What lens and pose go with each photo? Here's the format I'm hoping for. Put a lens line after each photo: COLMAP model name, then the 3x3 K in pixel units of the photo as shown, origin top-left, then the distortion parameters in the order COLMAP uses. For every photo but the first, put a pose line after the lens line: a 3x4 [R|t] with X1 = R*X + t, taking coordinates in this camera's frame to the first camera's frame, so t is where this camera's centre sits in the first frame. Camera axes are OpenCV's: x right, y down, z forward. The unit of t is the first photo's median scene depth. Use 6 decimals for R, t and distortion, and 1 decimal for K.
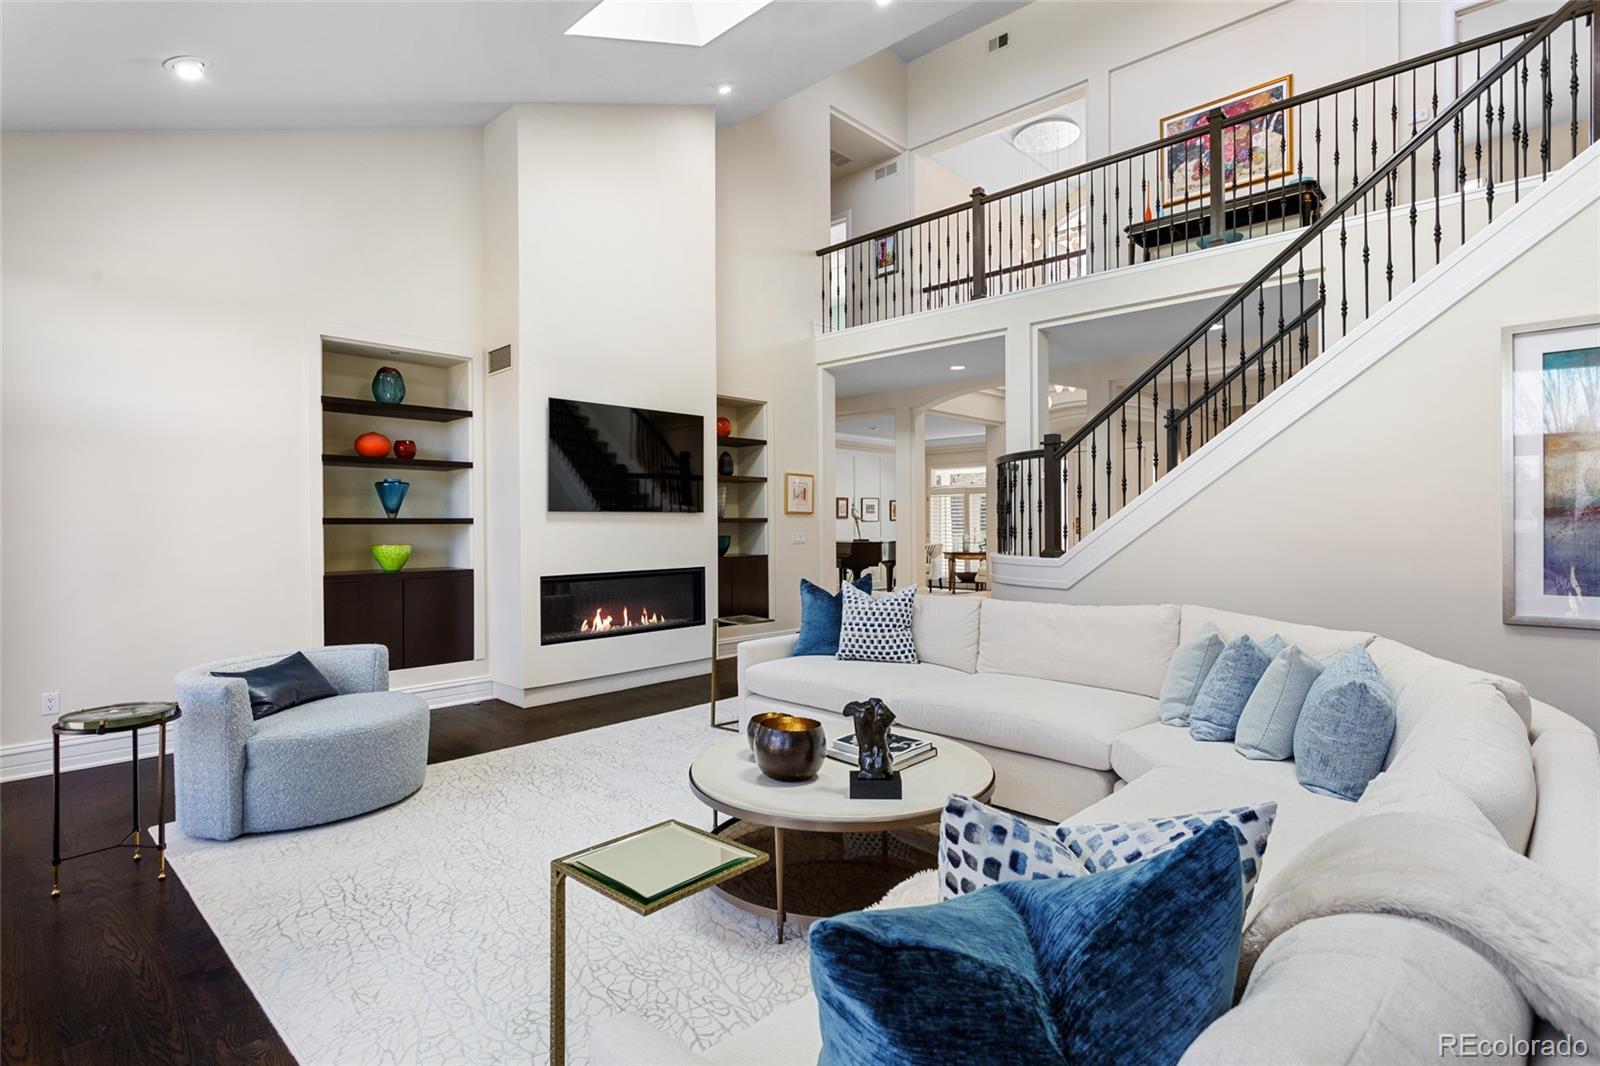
lens RADIAL K [[783.5, 0, 802.3], [0, 783.5, 542.2], [0, 0, 1]] dist [-0.033420, 0.000145]
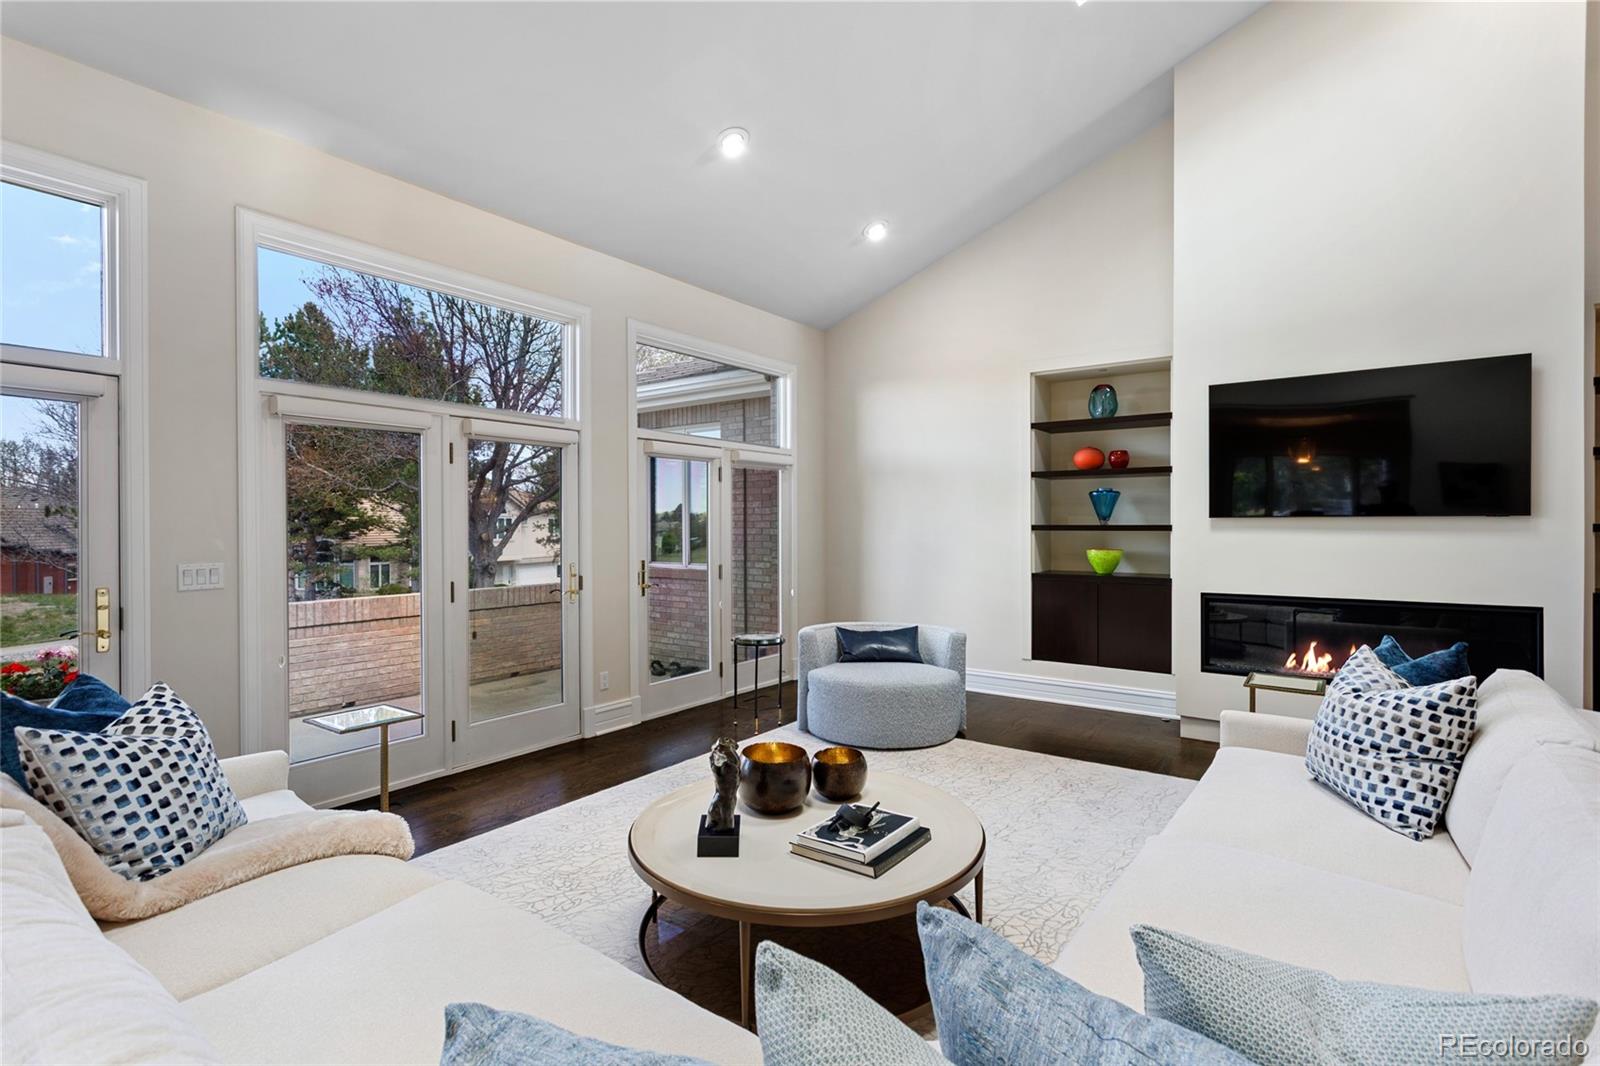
lens RADIAL K [[767.3, 0, 803.4], [0, 767.3, 530.7], [0, 0, 1]] dist [-0.018396, 0.002937]
pose [[0.111960, 0.017264, -0.993563, 0.478019], [-0.013819, 0.999779, 0.015815, -0.032995], [0.993617, 0.011960, 0.112174, 0.468689]]
